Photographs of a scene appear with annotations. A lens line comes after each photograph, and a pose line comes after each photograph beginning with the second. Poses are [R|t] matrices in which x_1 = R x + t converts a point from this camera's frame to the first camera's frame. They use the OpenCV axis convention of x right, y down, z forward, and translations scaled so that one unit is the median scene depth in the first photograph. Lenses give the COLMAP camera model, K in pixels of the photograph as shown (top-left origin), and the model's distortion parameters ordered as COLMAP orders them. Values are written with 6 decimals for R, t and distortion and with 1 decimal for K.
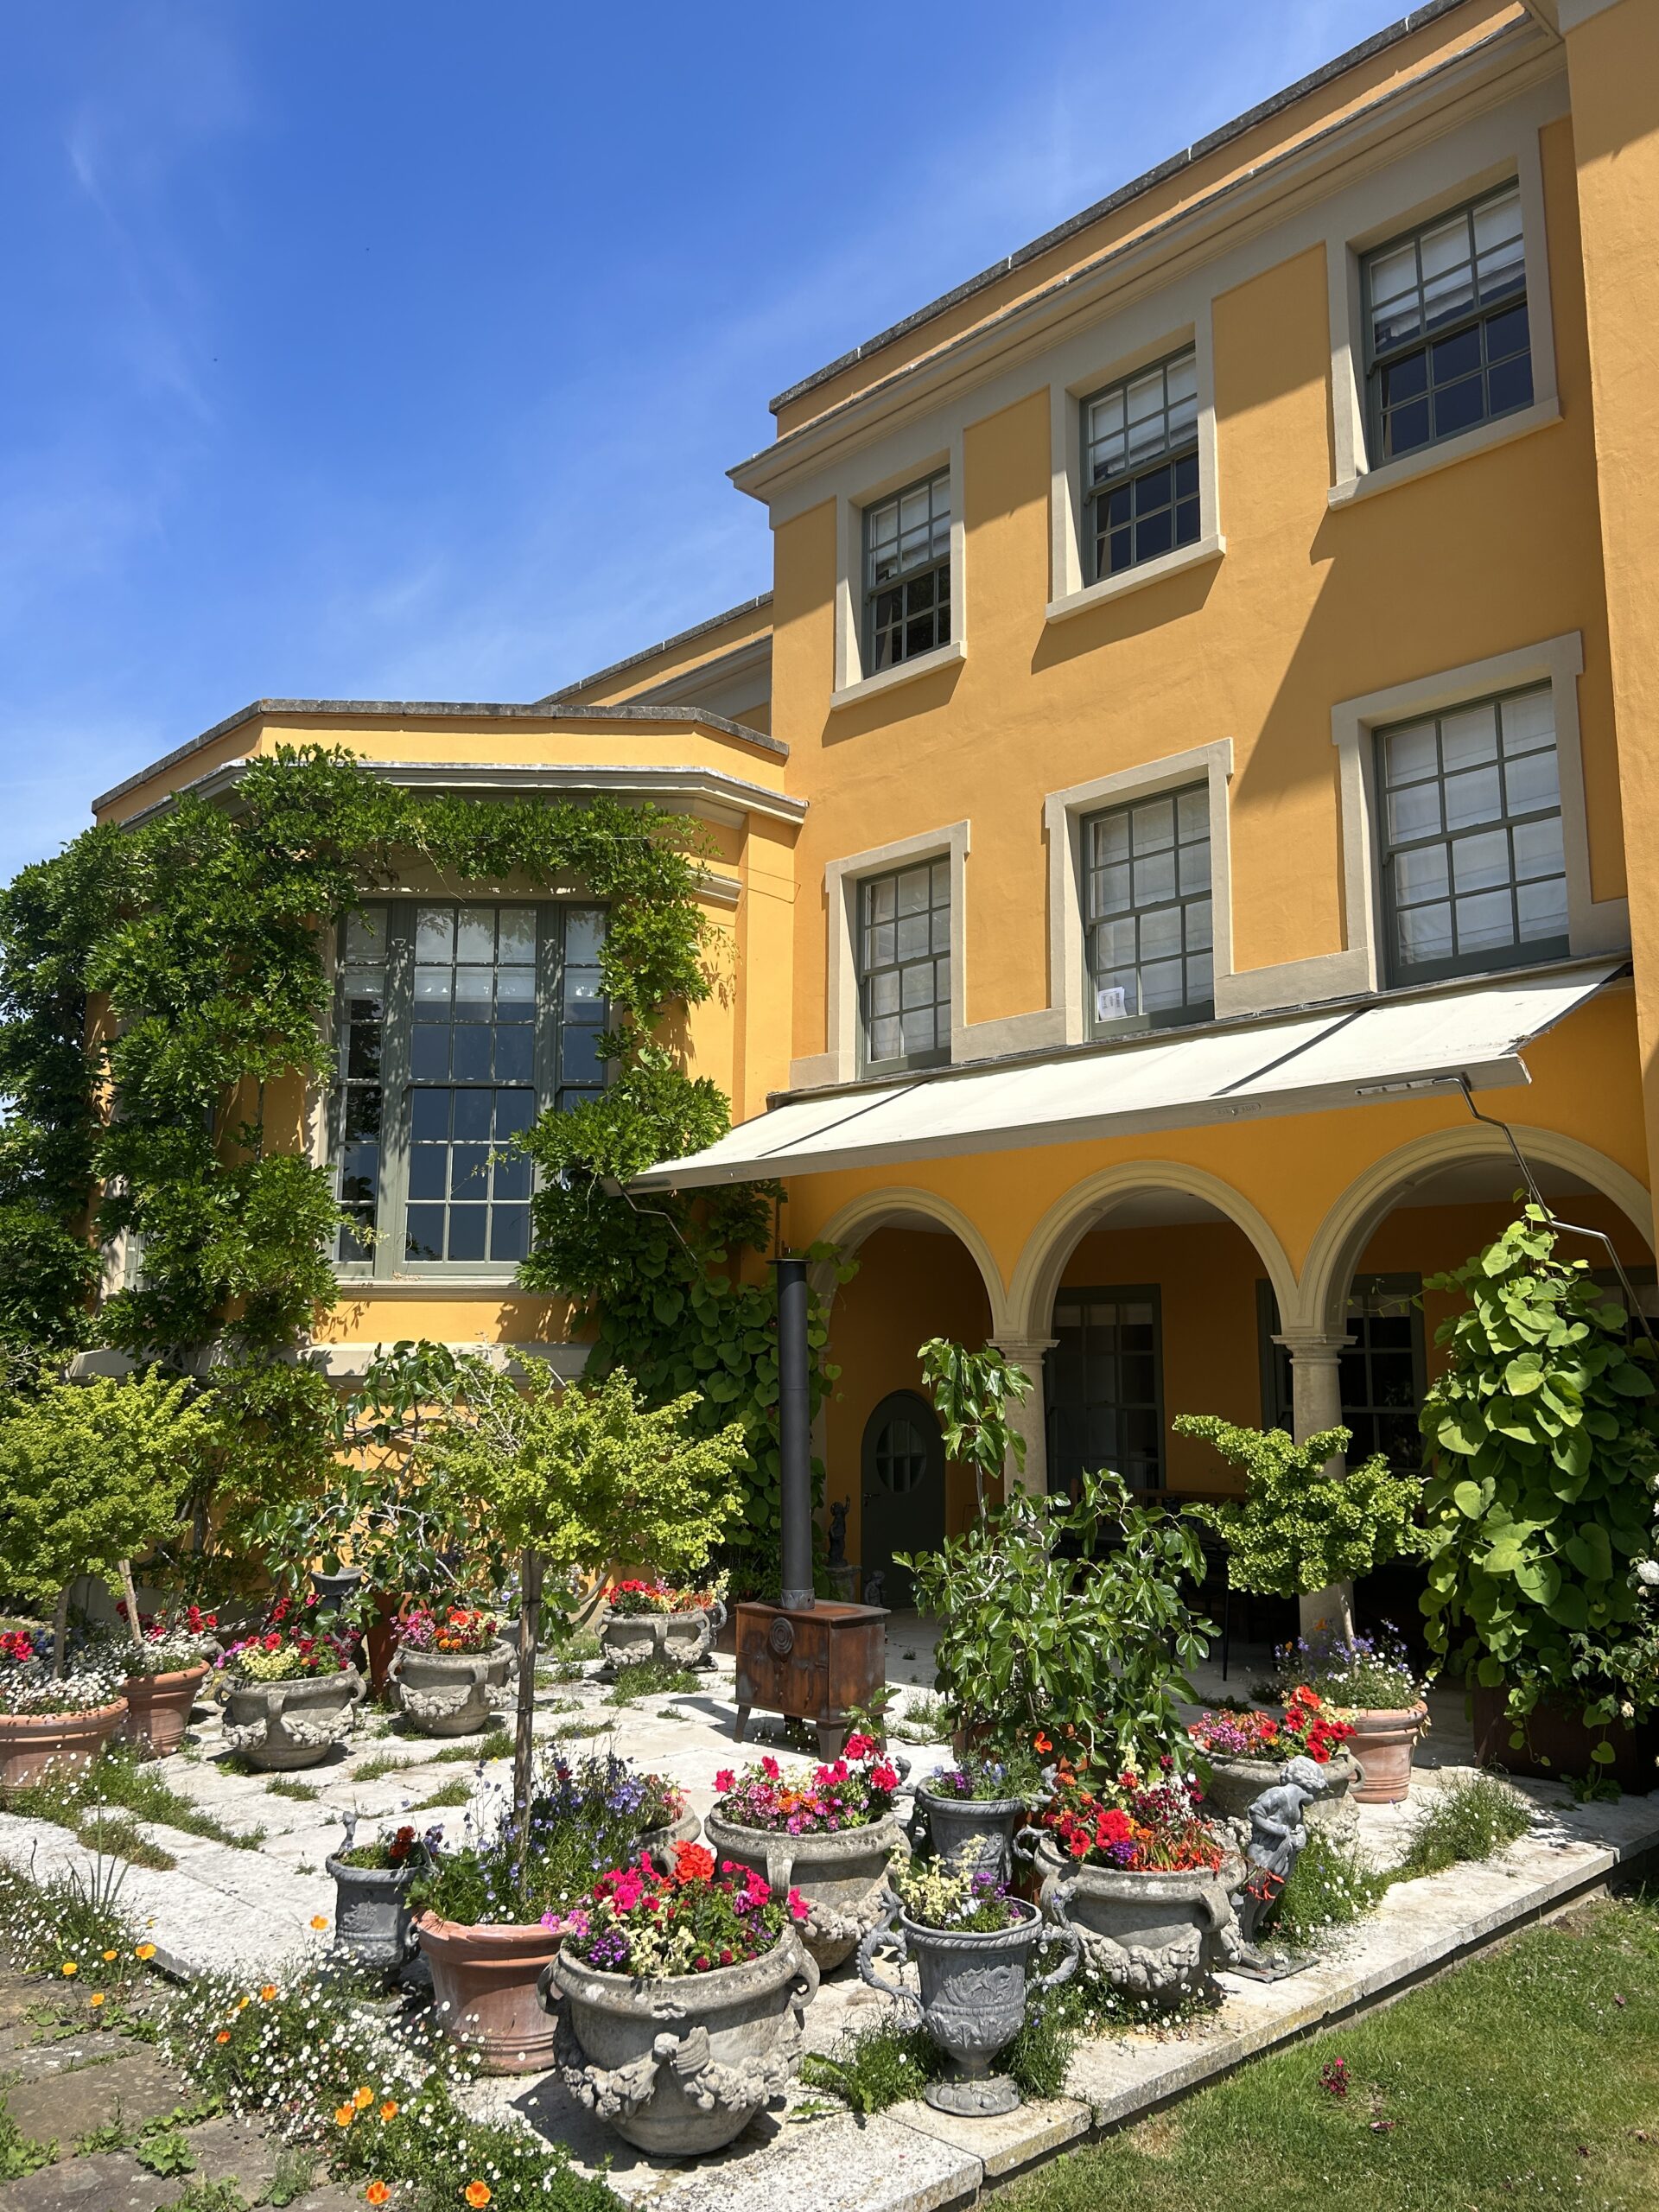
lens RADIAL K [[1635.5, 0, 837.2], [0, 1635.5, 1104.5], [0, 0, 1]] dist [0.010808, -0.005205]
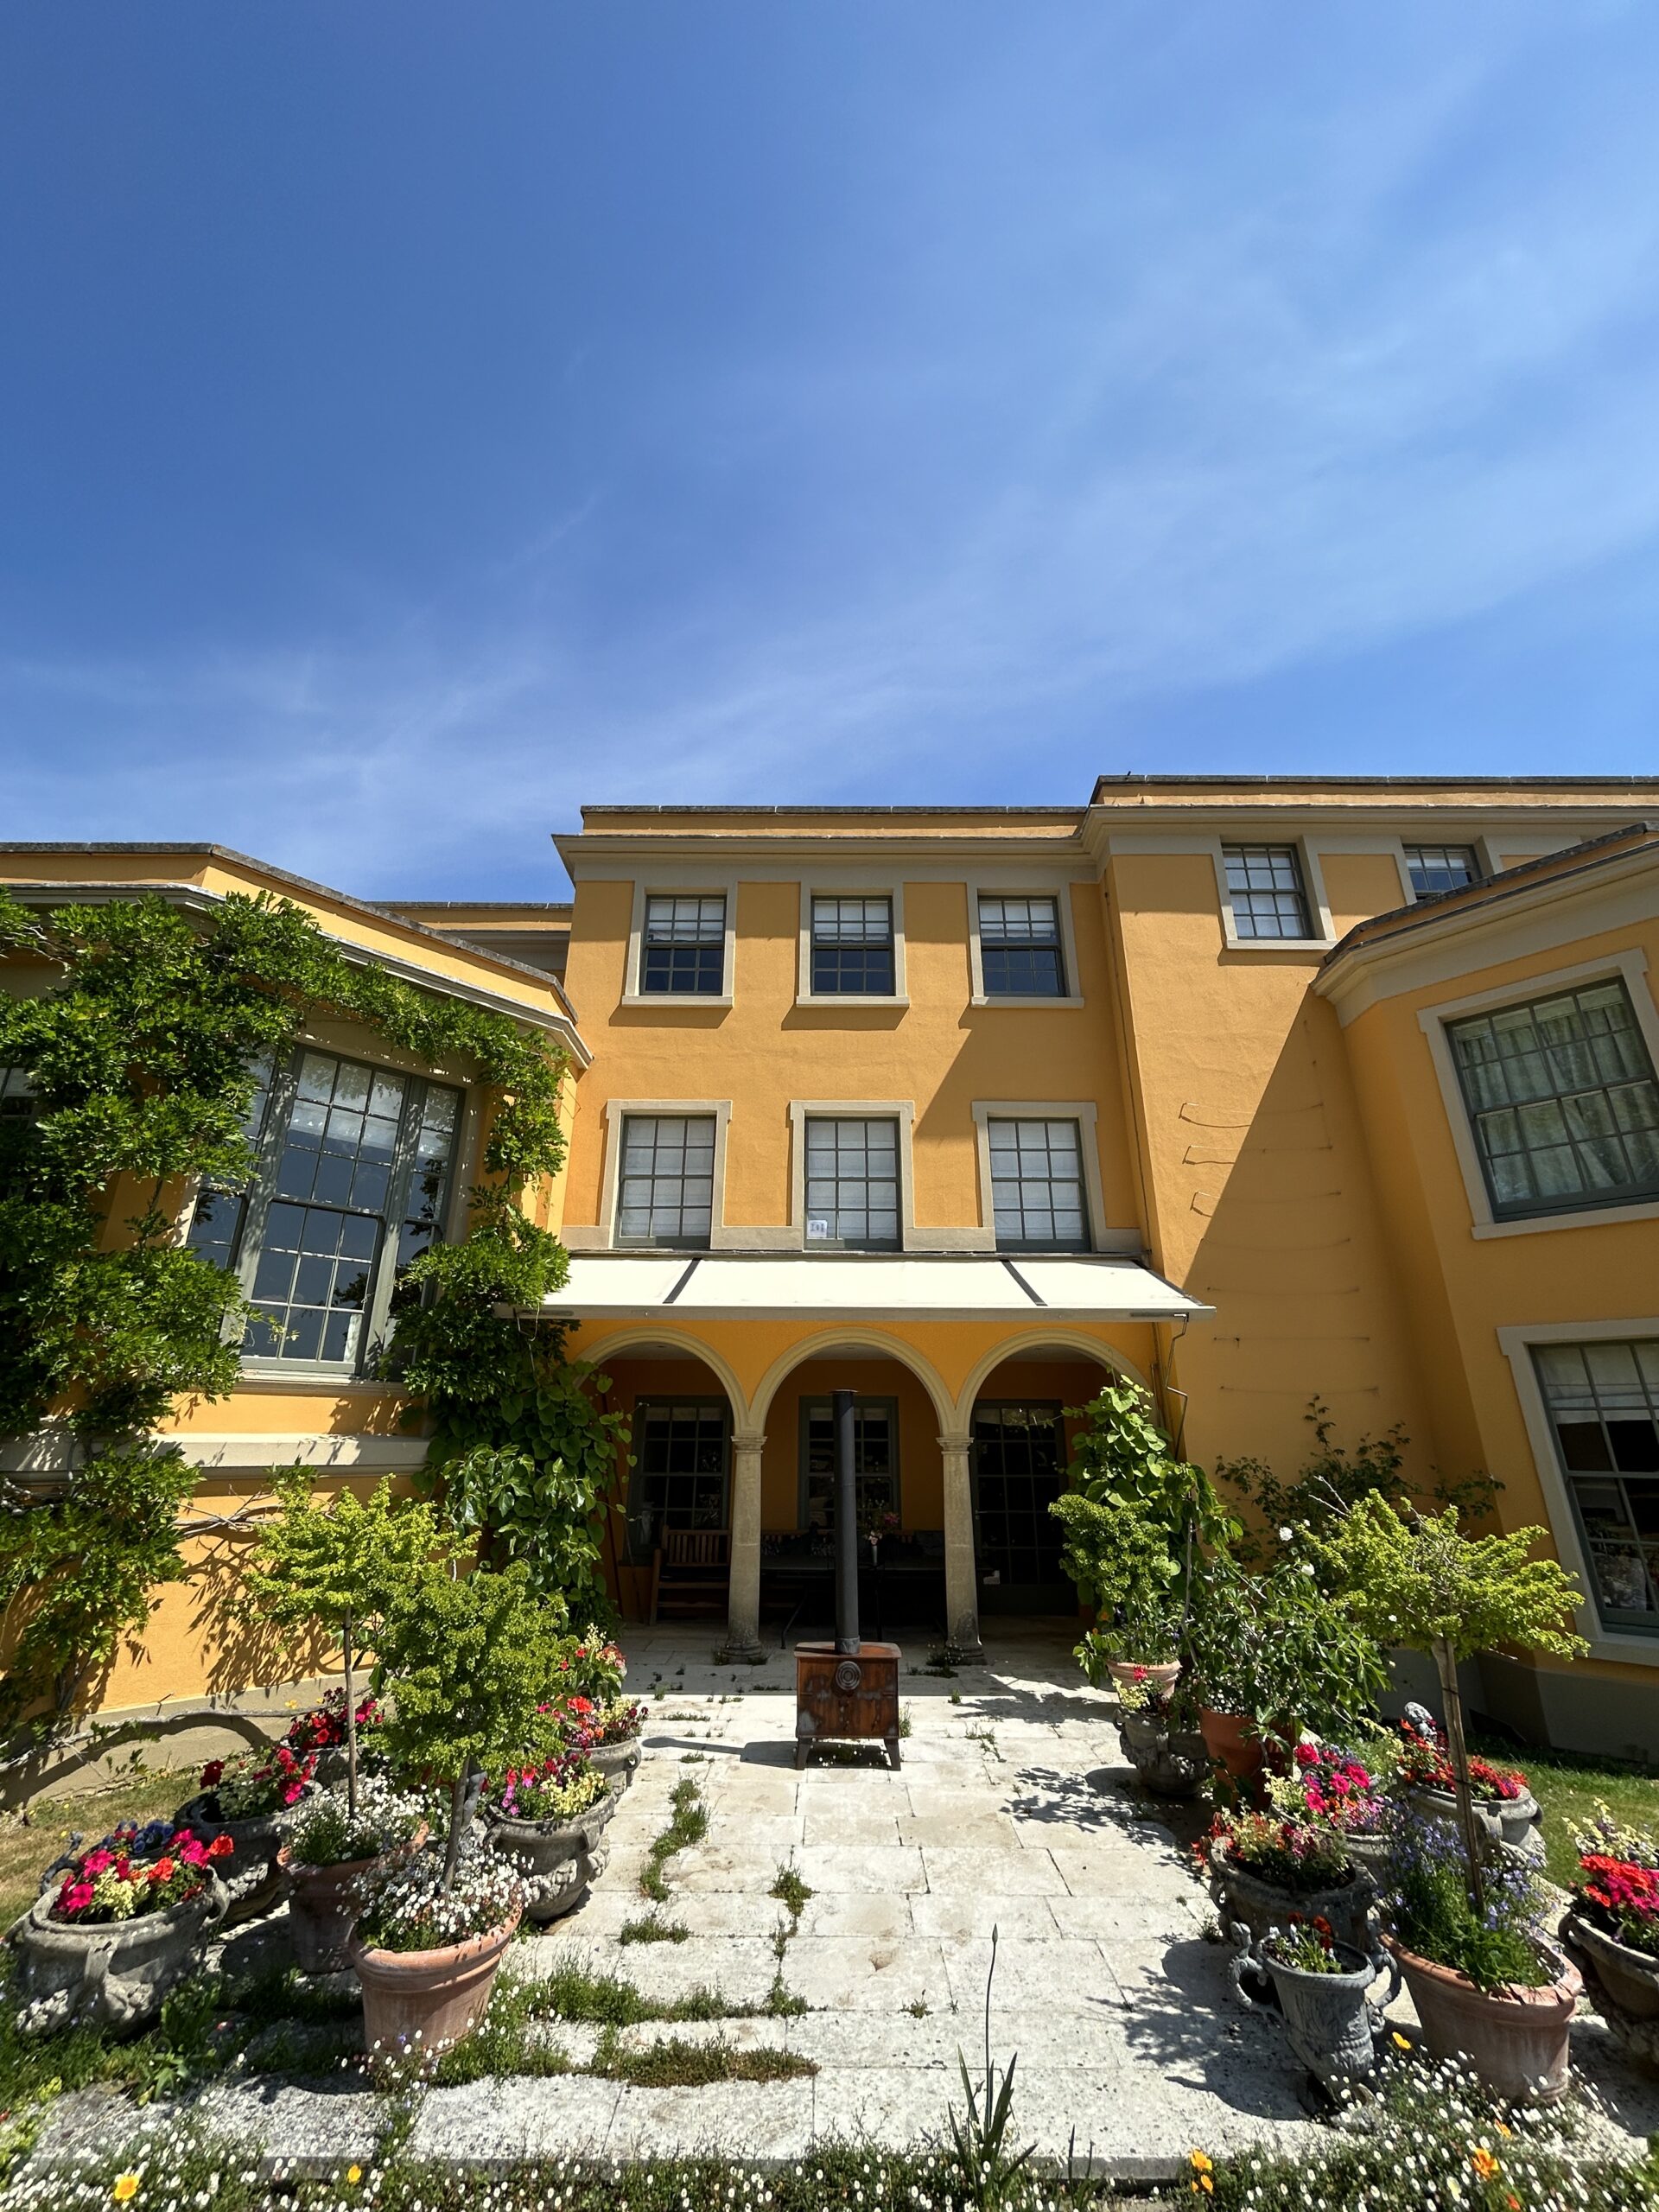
lens RADIAL K [[907.1, 0, 832.9], [0, 907.1, 1102.6], [0, 0, 1]] dist [-0.000649, -0.000102]
pose [[0.709770, 0.248025, 0.659325, -0.451470], [-0.115010, 0.964208, -0.238906, 0.032945], [-0.694981, 0.093740, 0.712891, 0.283225]]
